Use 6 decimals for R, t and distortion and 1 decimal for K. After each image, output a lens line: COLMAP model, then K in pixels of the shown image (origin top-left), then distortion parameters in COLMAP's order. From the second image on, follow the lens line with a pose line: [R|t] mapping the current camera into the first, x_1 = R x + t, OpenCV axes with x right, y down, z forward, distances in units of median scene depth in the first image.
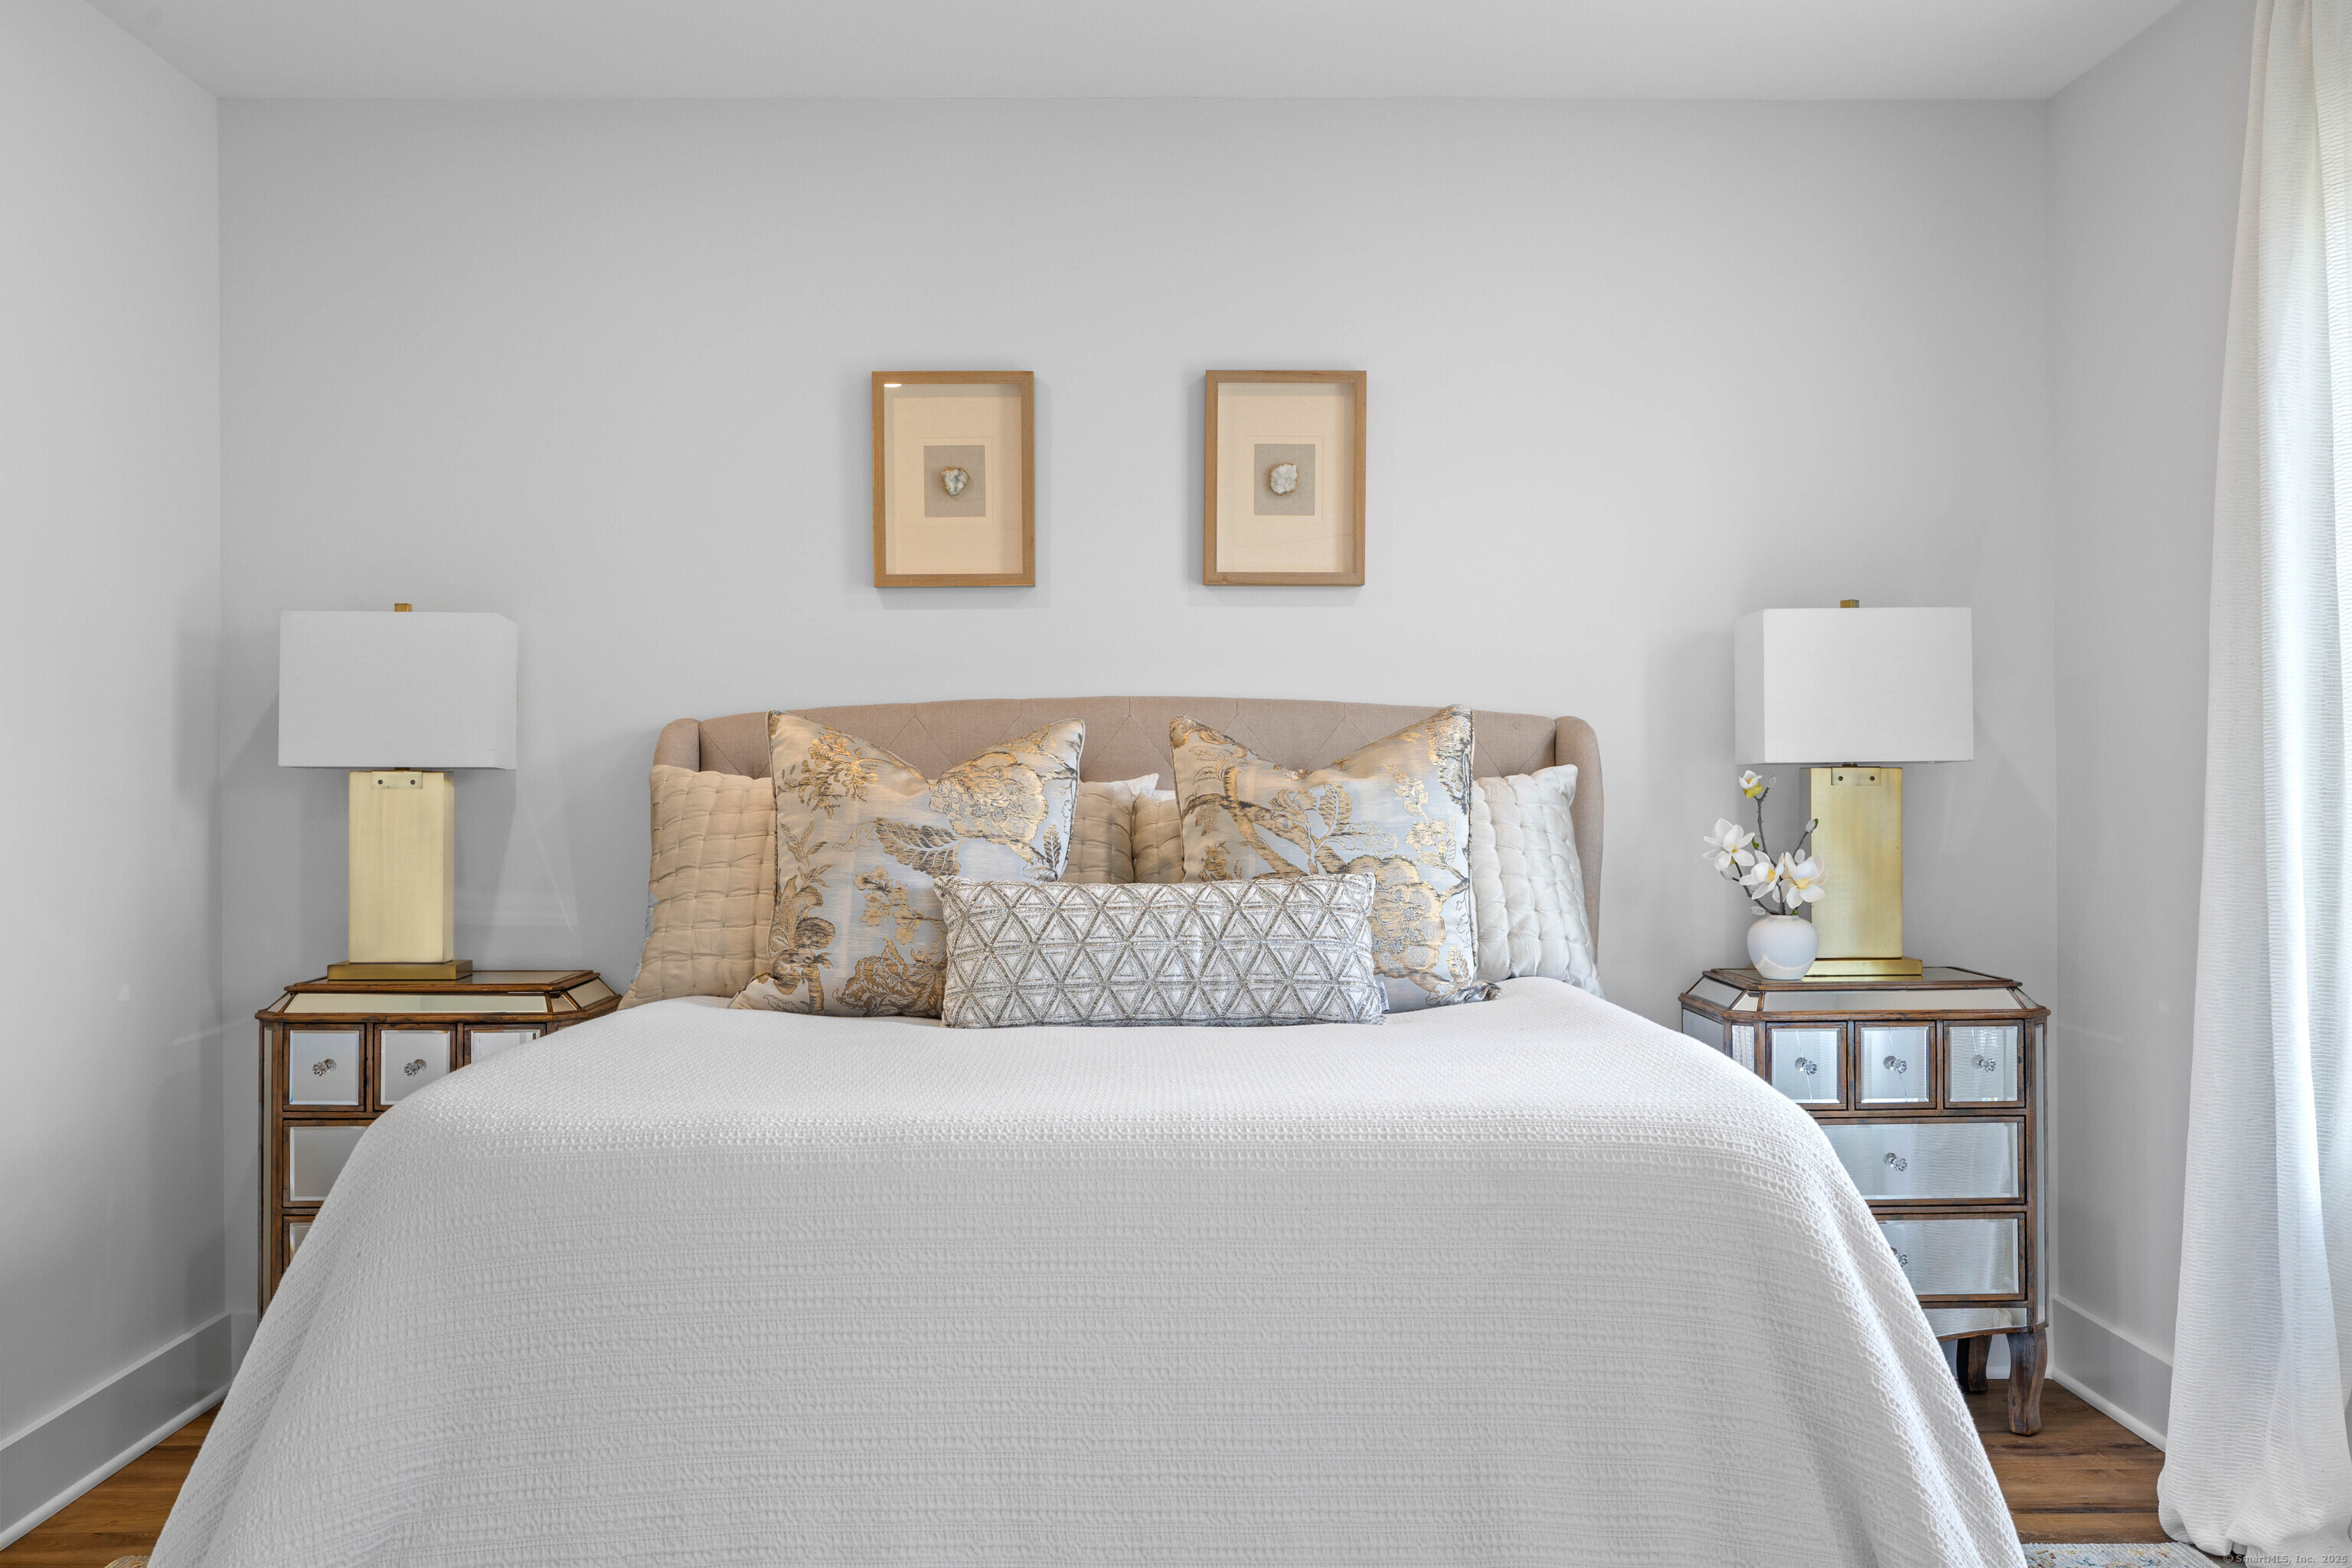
lens RADIAL K [[2200.6, 0, 1191.9], [0, 2200.6, 835.5], [0, 0, 1]] dist [0.005199, 0.000000]
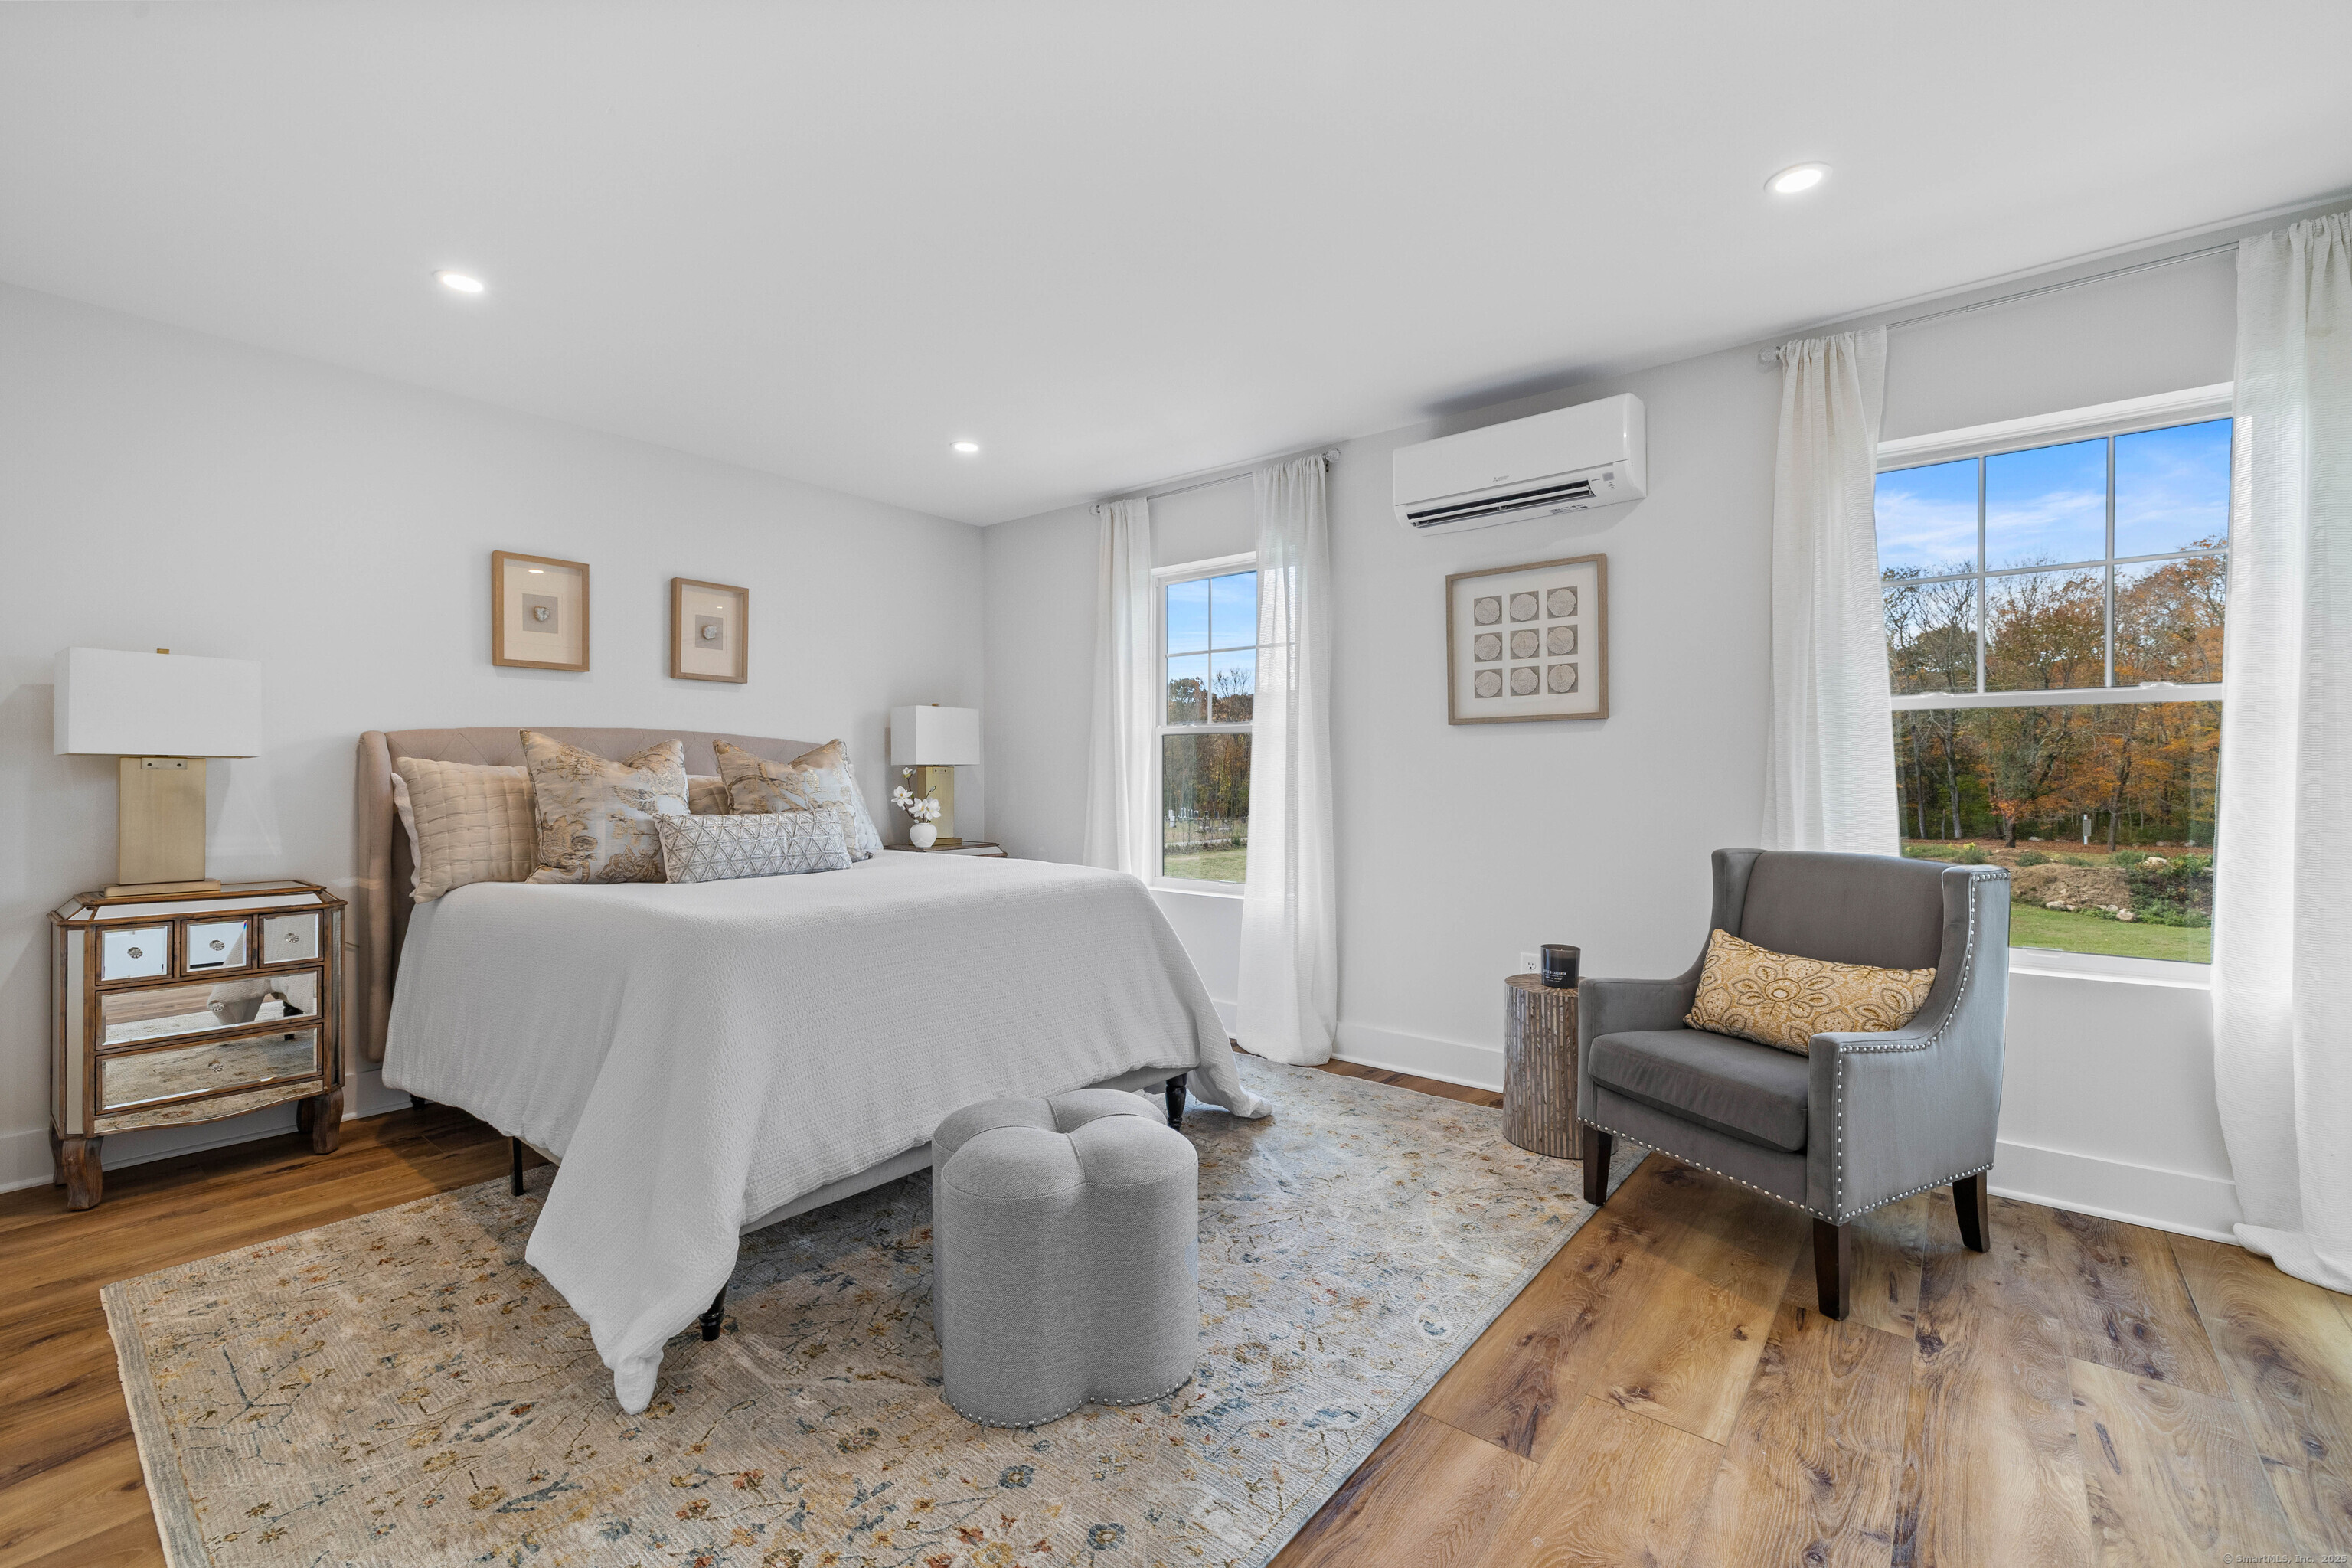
lens RADIAL K [[997.2, 0, 1169.5], [0, 997.2, 778.8], [0, 0, 1]] dist [0.000734, 0.000675]
pose [[0.649619, 0.002670, 0.760255, -0.494823], [0.014130, 0.999779, -0.015585, 0.007193], [-0.760129, 0.020866, 0.649437, 0.013470]]
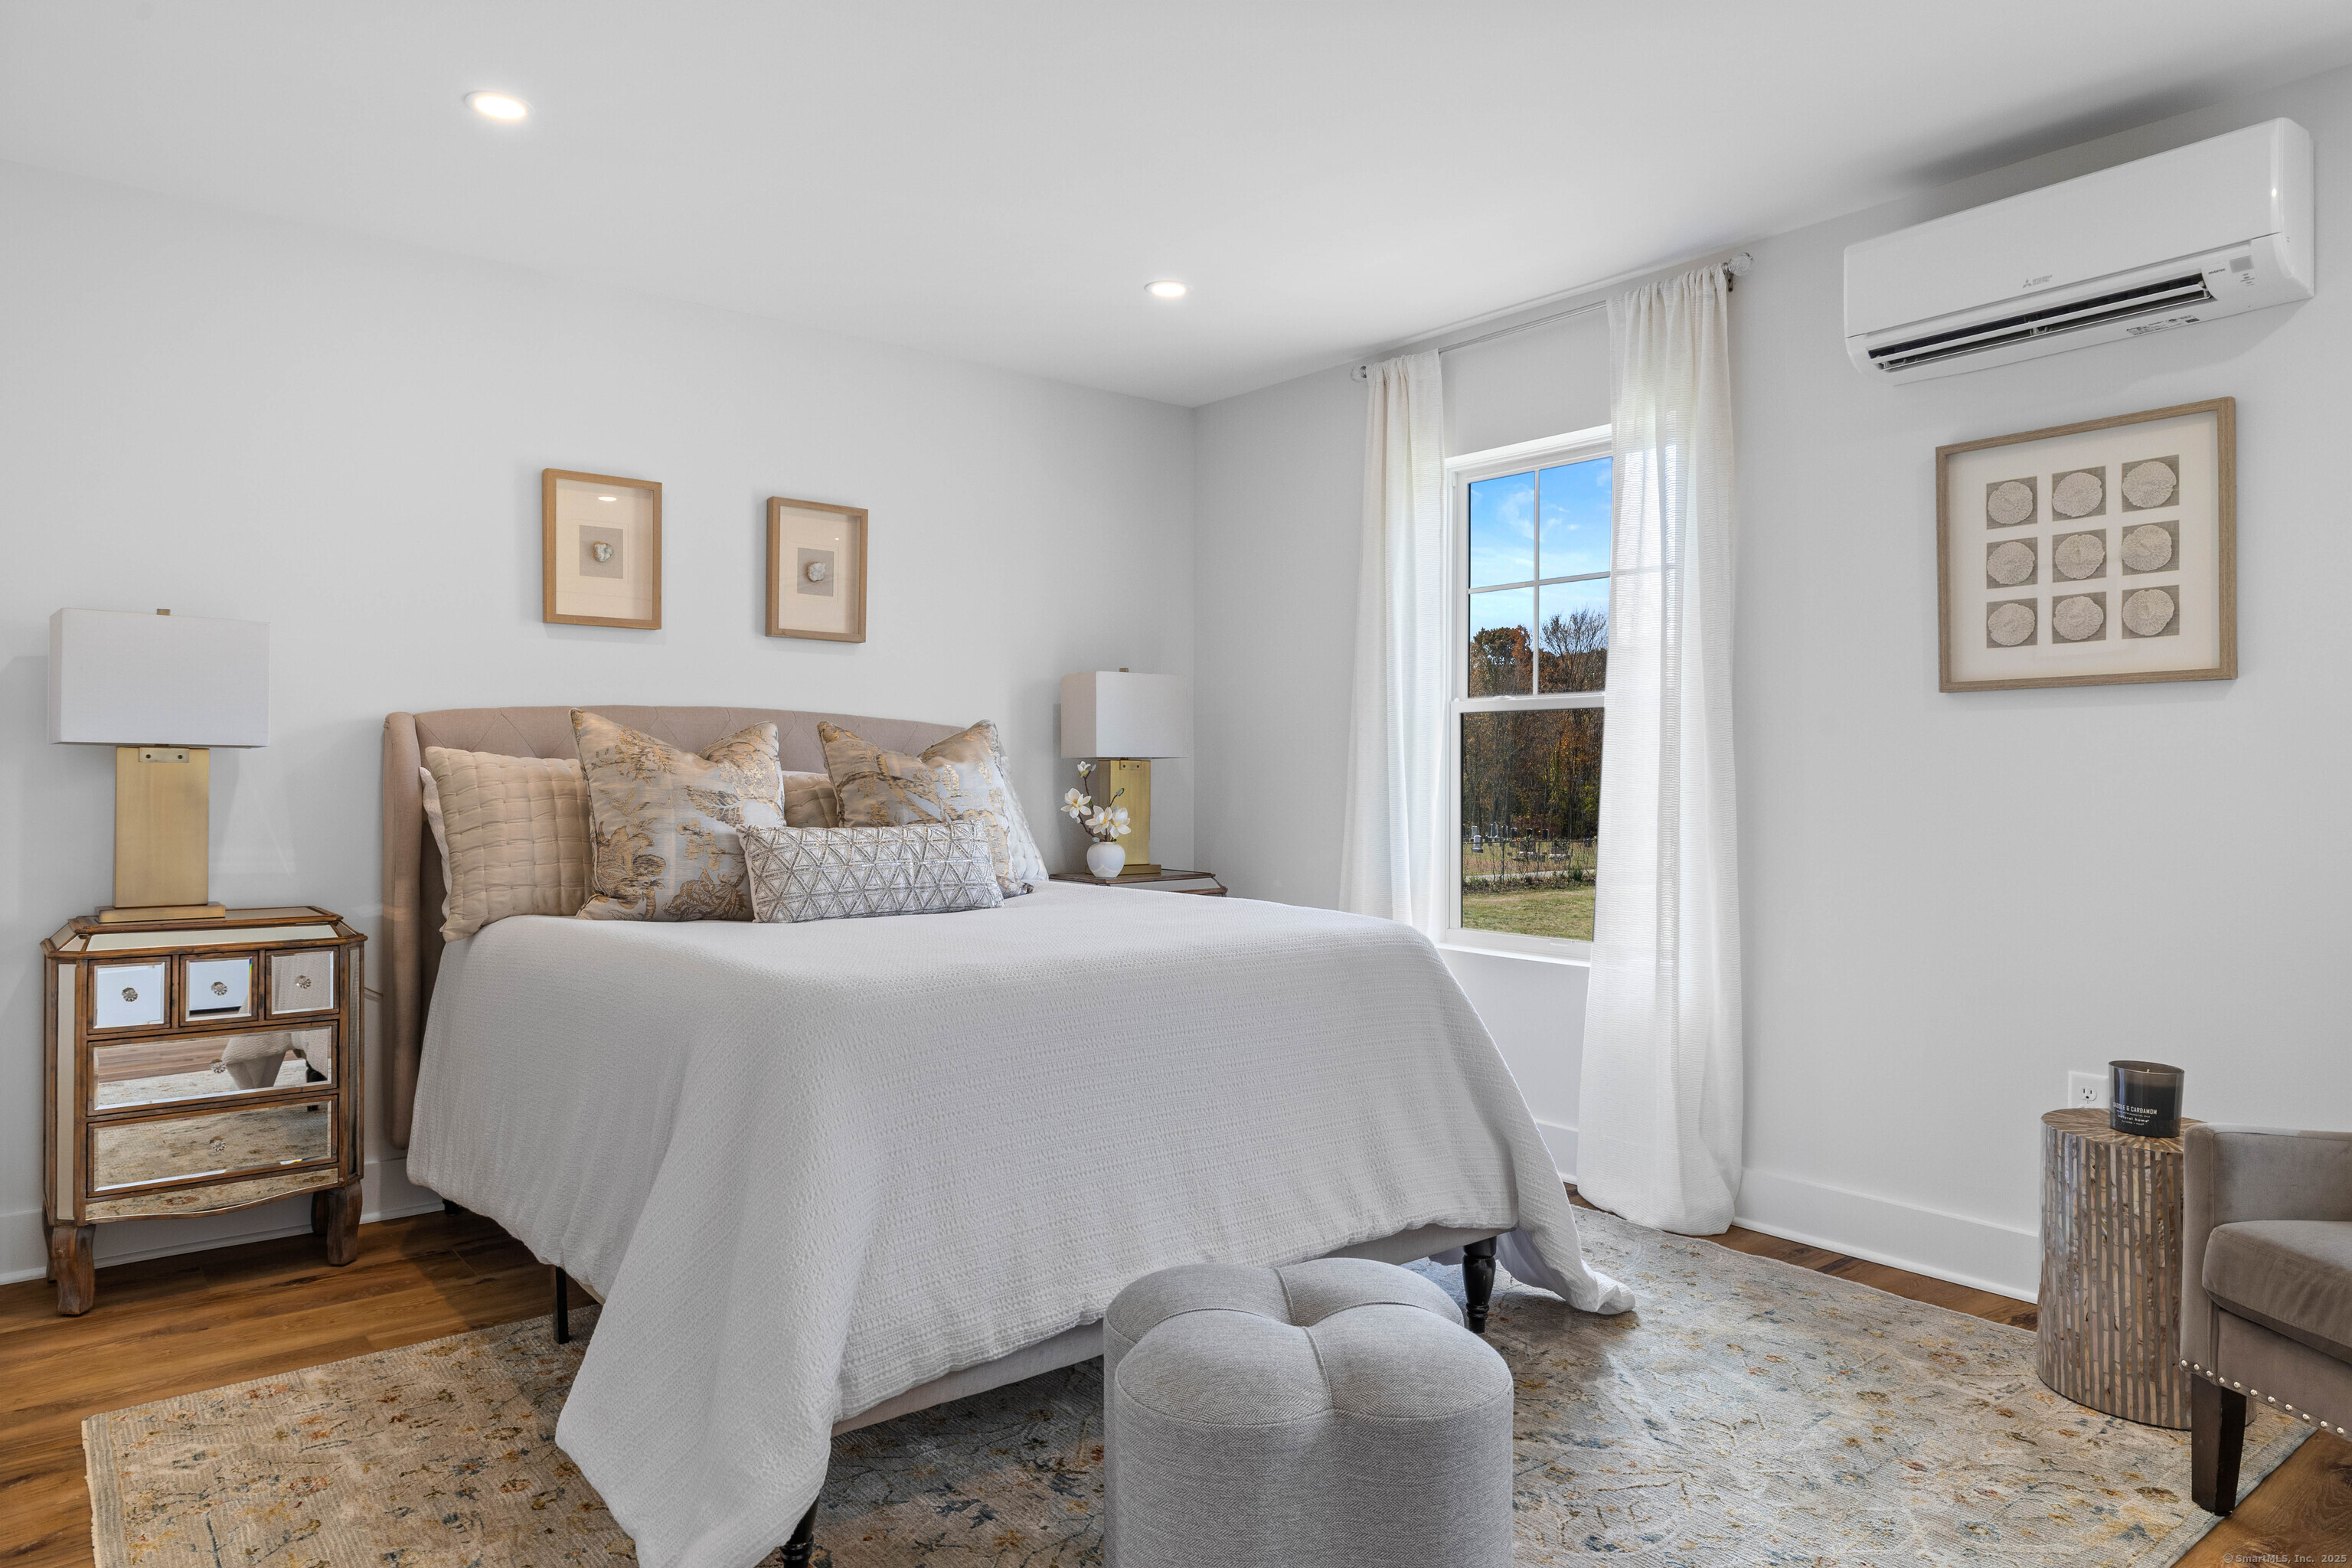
lens RADIAL K [[1460.8, 0, 1166.1], [0, 1460.8, 781.7], [0, 0, 1]] dist [-0.005139, 0.004659]
pose [[0.792368, 0.004236, 0.610028, -0.470211], [0.006893, 0.999850, -0.015897, 0.006917], [-0.610004, 0.016801, 0.792220, 0.032789]]
